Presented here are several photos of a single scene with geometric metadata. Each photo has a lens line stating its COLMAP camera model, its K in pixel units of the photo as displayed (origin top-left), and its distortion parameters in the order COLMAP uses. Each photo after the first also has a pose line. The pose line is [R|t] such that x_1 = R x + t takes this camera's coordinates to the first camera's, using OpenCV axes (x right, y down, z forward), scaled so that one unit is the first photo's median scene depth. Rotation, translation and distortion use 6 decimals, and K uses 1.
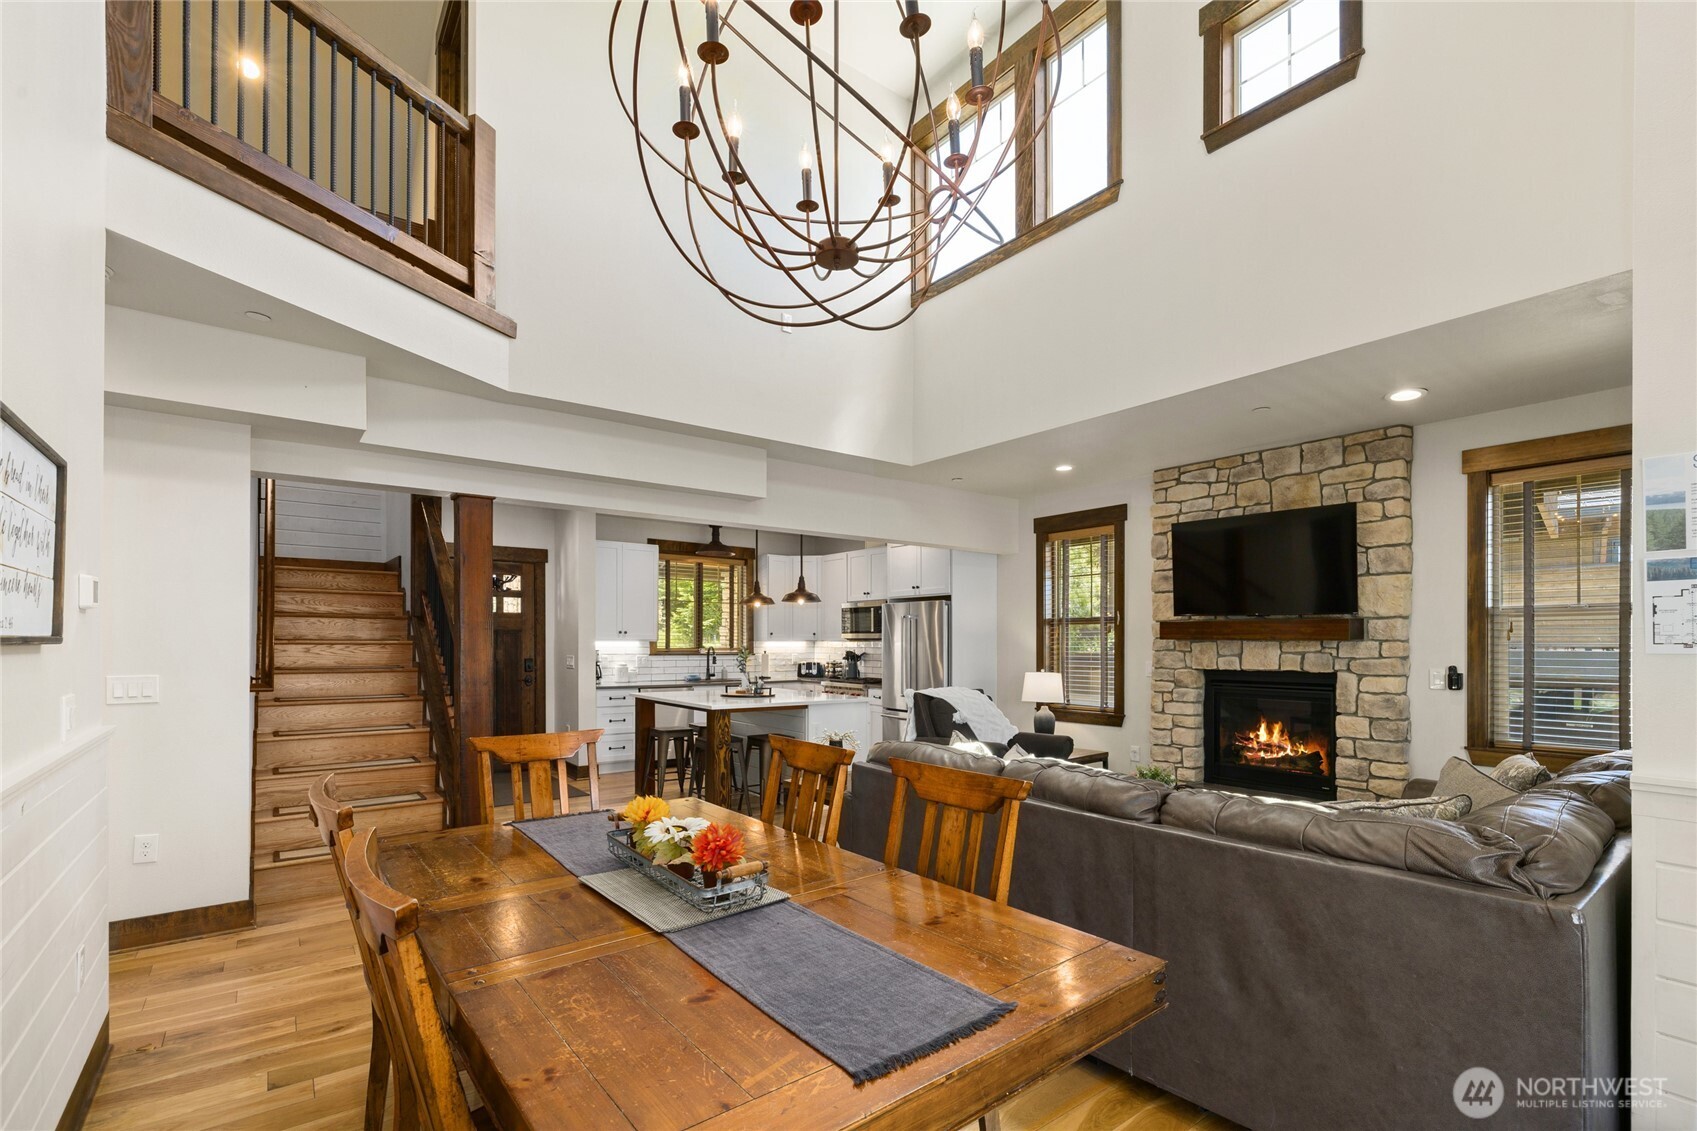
lens RADIAL K [[744.5, 0, 840.2], [0, 744.5, 640.1], [0, 0, 1]] dist [0.002622, -0.000557]
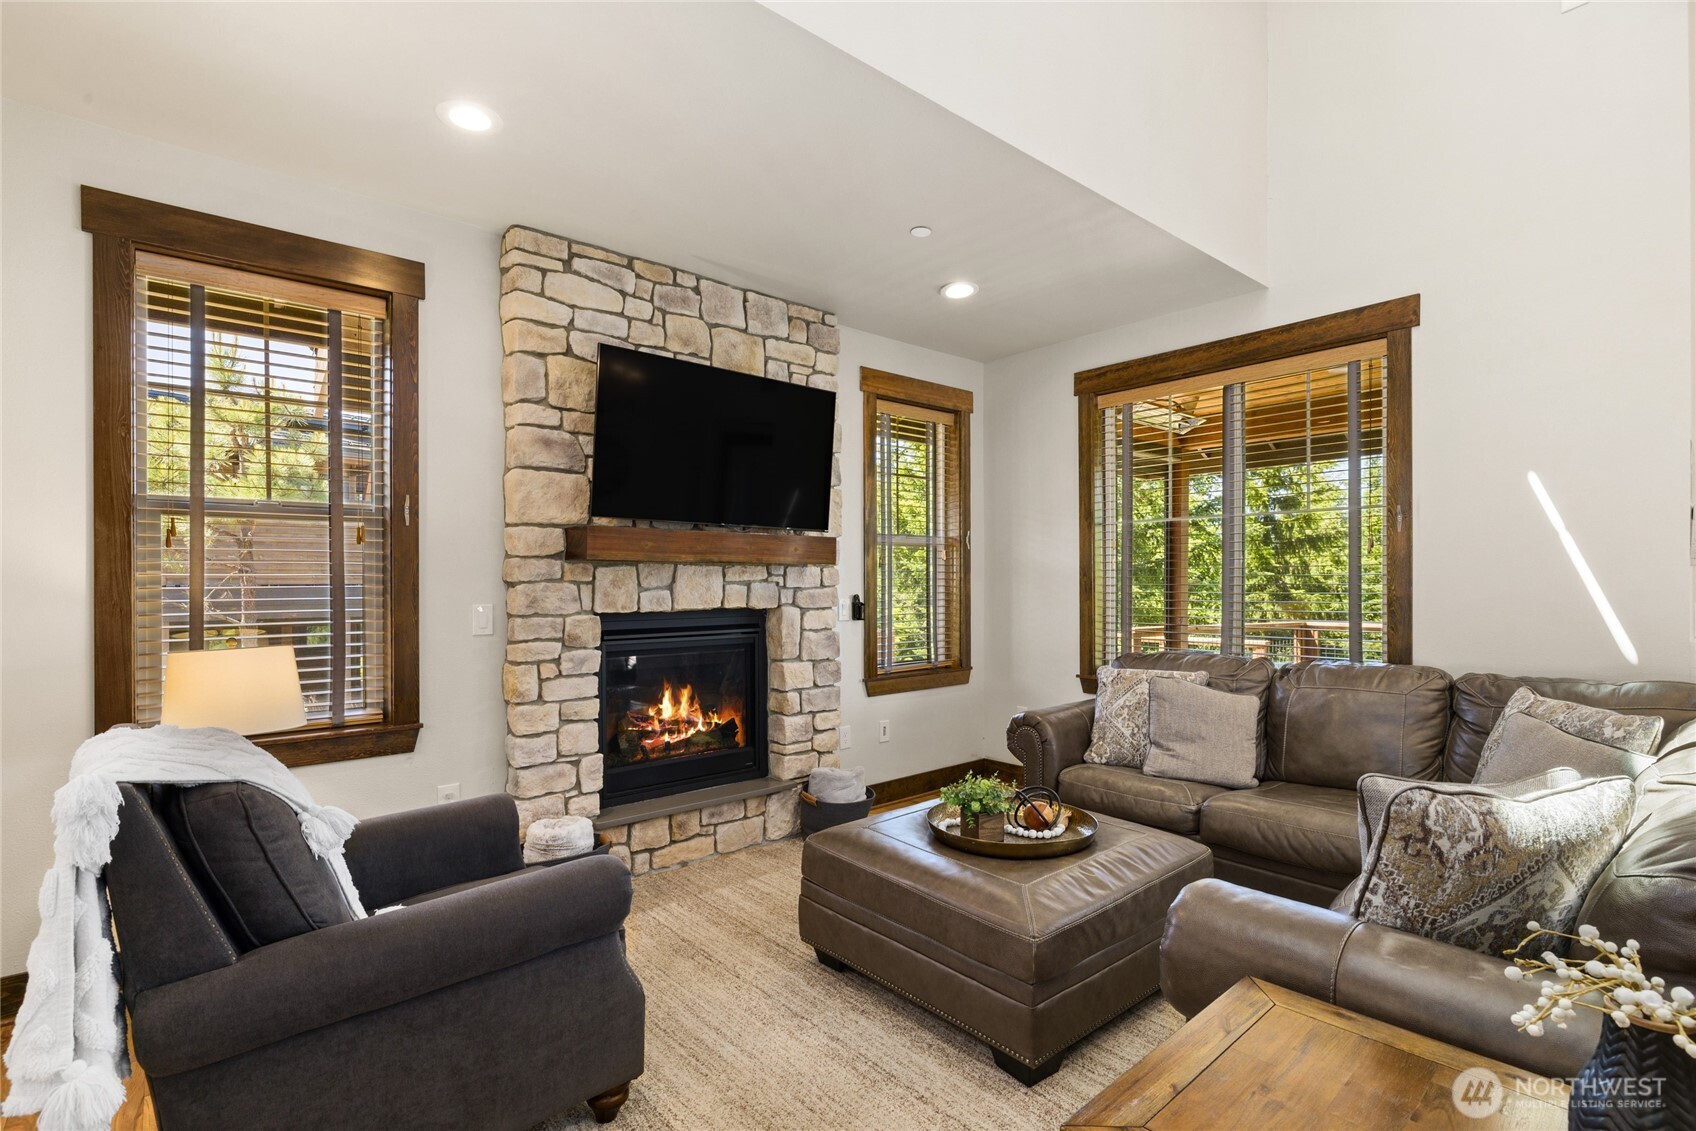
lens RADIAL K [[801.8, 0, 858.1], [0, 801.8, 583.7], [0, 0, 1]] dist [-0.009791, -0.000318]
pose [[-0.064182, -0.006459, 0.997917, -0.144129], [-0.002139, 0.999978, 0.006334, 0.012355], [-0.997936, -0.001728, -0.064194, 0.870670]]
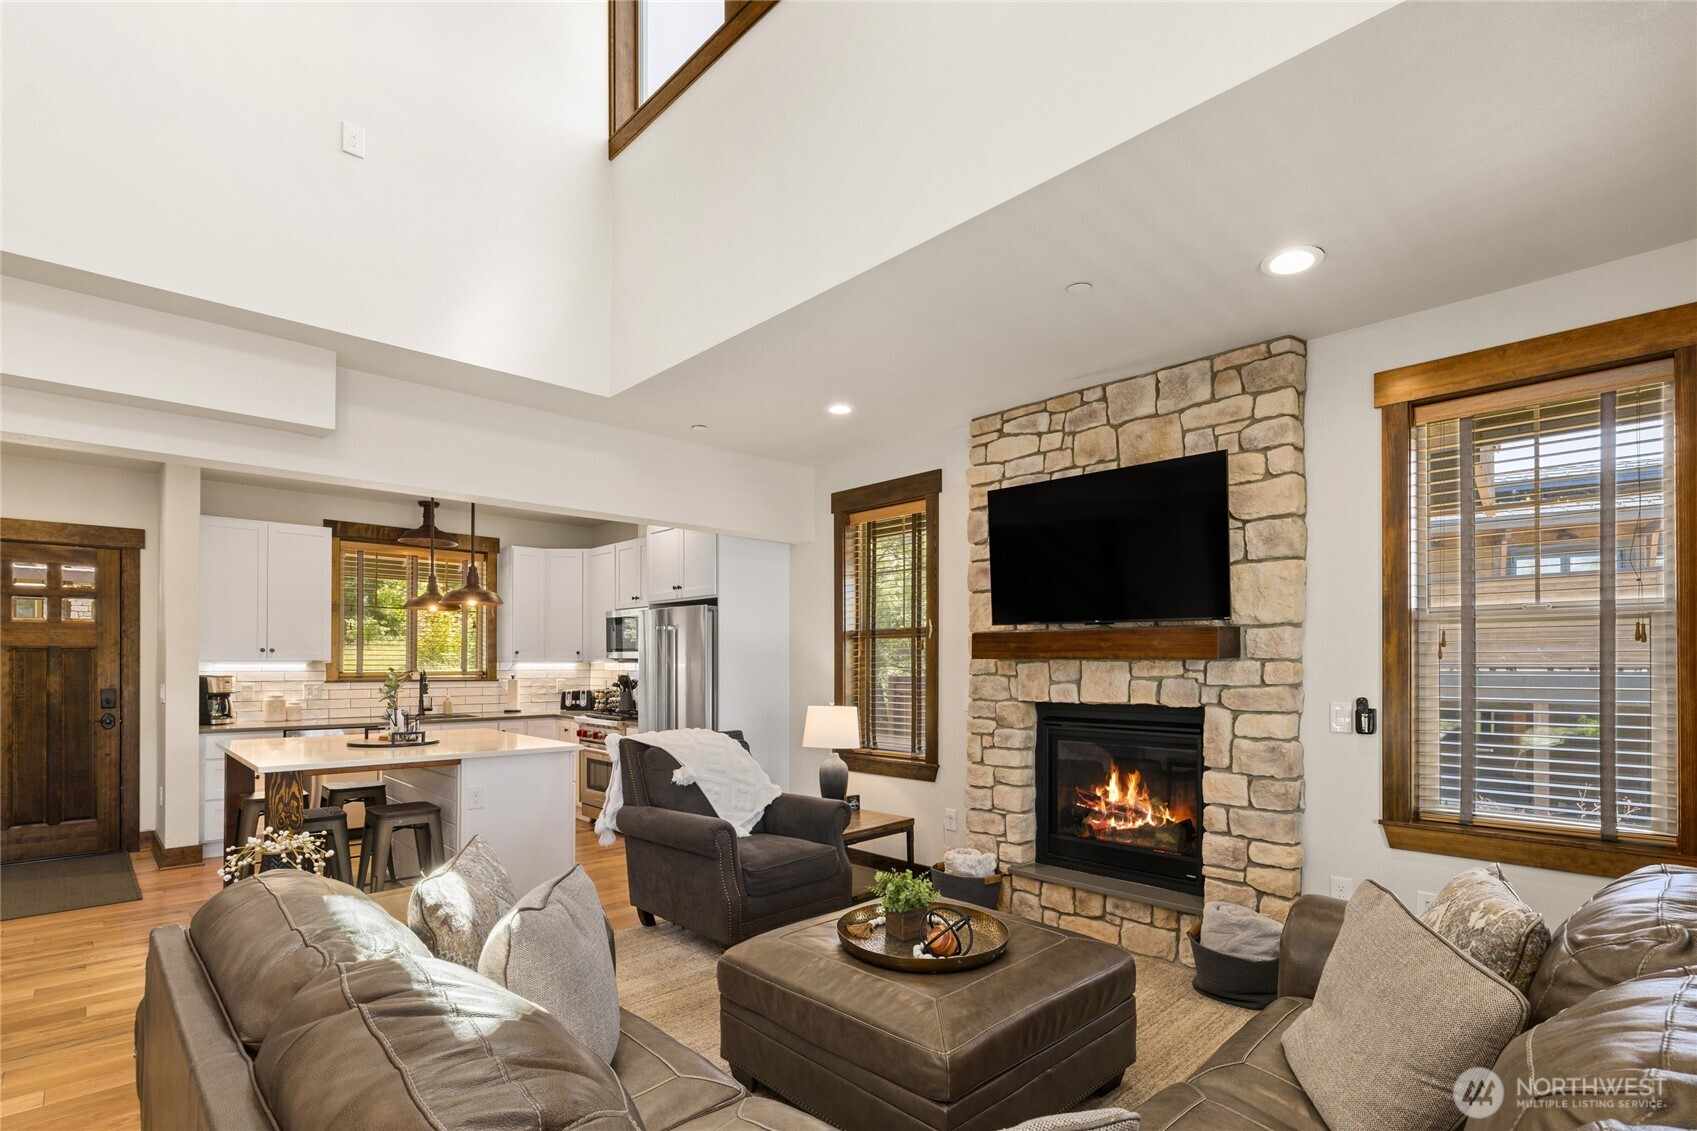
lens RADIAL K [[807.0, 0, 837.5], [0, 807.0, 659.9], [0, 0, 1]] dist [-0.000637, 0.001524]
pose [[0.993783, -0.001369, 0.111328, 0.227791], [0.001551, 0.999998, -0.001548, 0.001081], [-0.111326, 0.001711, 0.993782, 0.277640]]
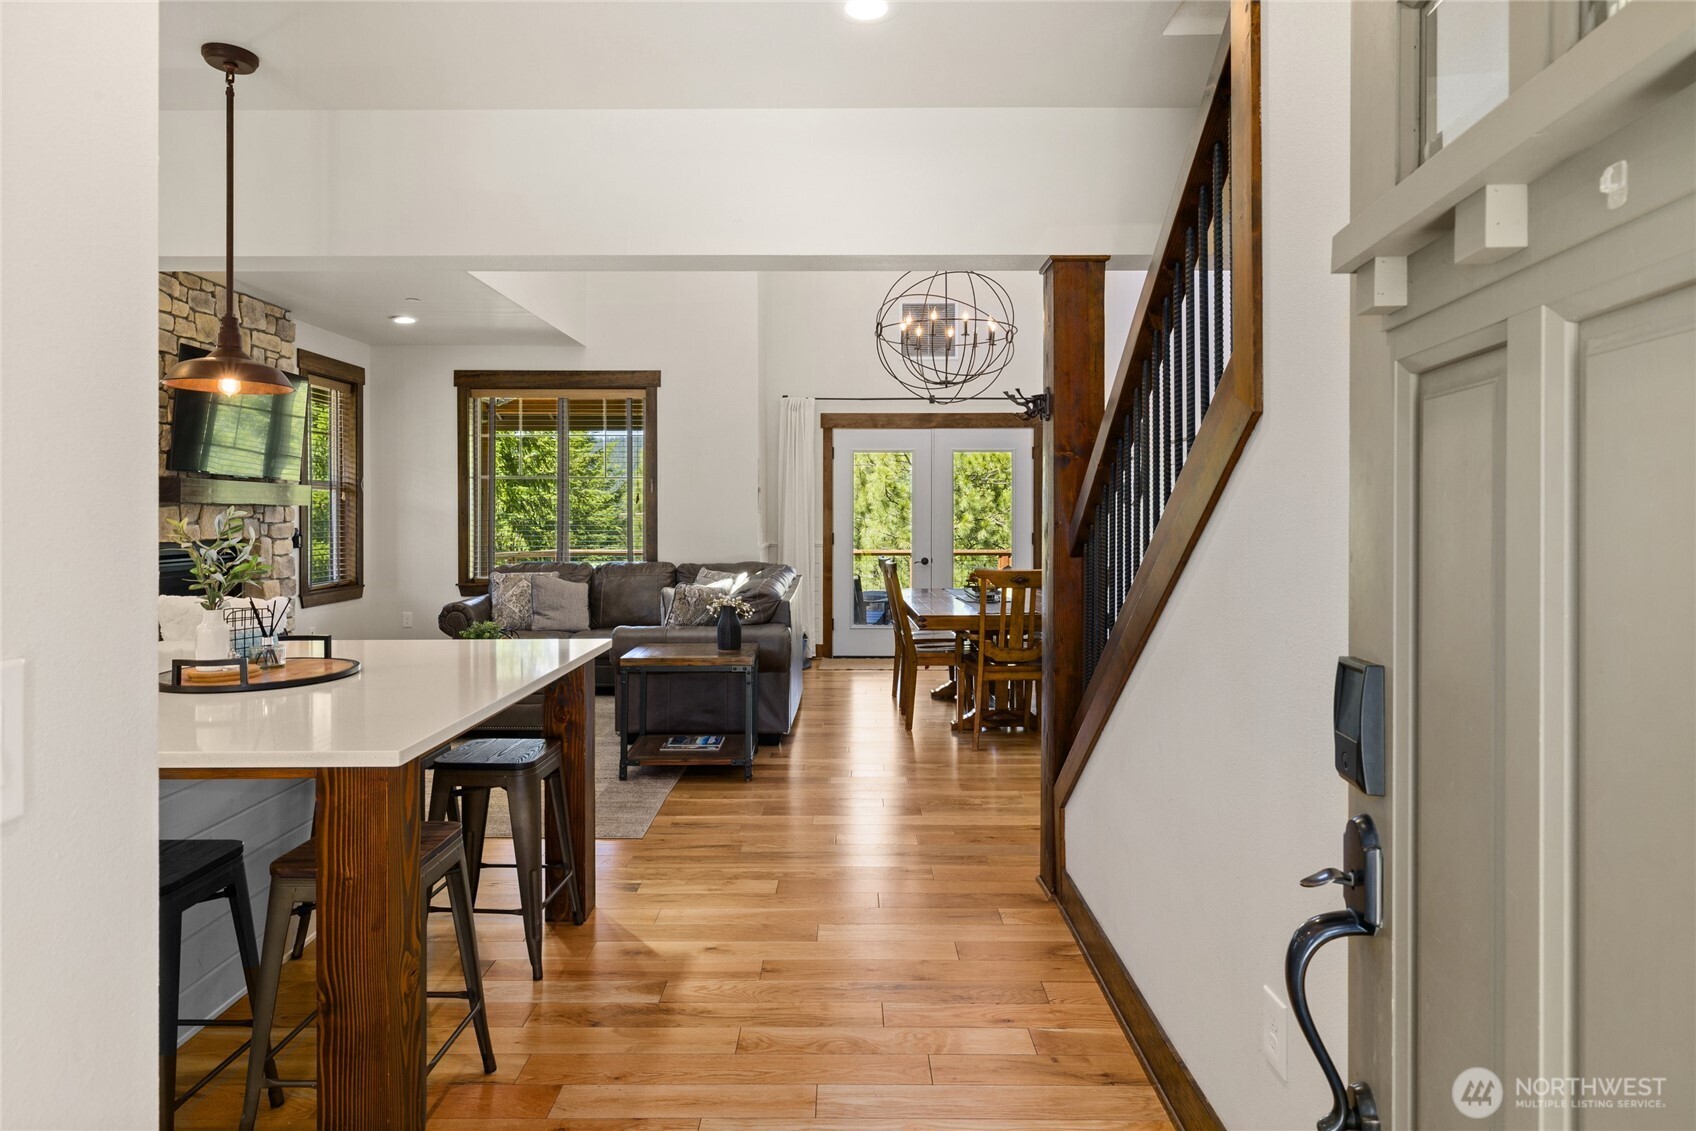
lens RADIAL K [[982.8, 0, 833.2], [0, 982.8, 524.9], [0, 0, 1]] dist [-0.000475, 0.000660]
pose [[-0.785611, -0.011977, 0.618604, -0.667544], [-0.009018, 0.999928, 0.007909, 0.008138], [-0.618655, 0.000635, -0.785663, 1.392537]]
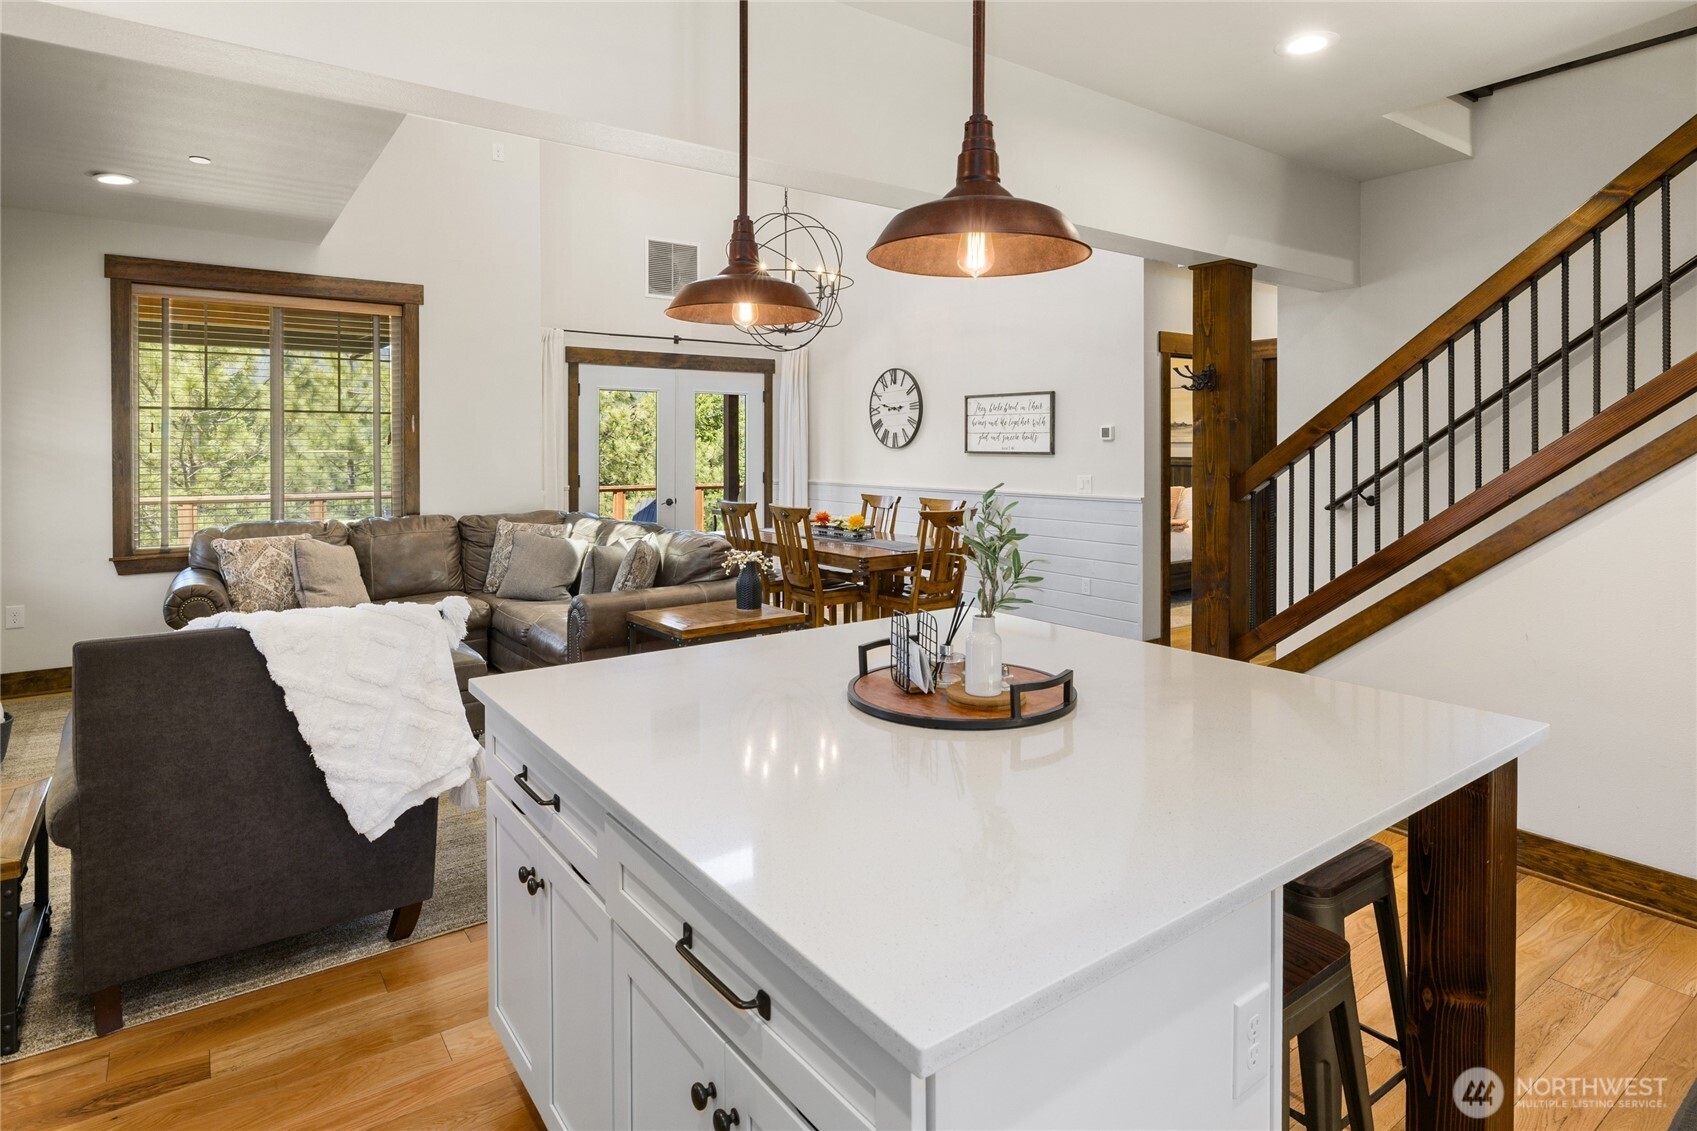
lens RADIAL K [[926.7, 0, 863.5], [0, 926.7, 483.1], [0, 0, 1]] dist [-0.002075, 0.000291]
pose [[-0.999889, -0.008300, 0.012409, -0.120940], [-0.007870, 0.999380, 0.034327, -0.006103], [-0.012686, 0.034226, -0.999334, 1.546822]]
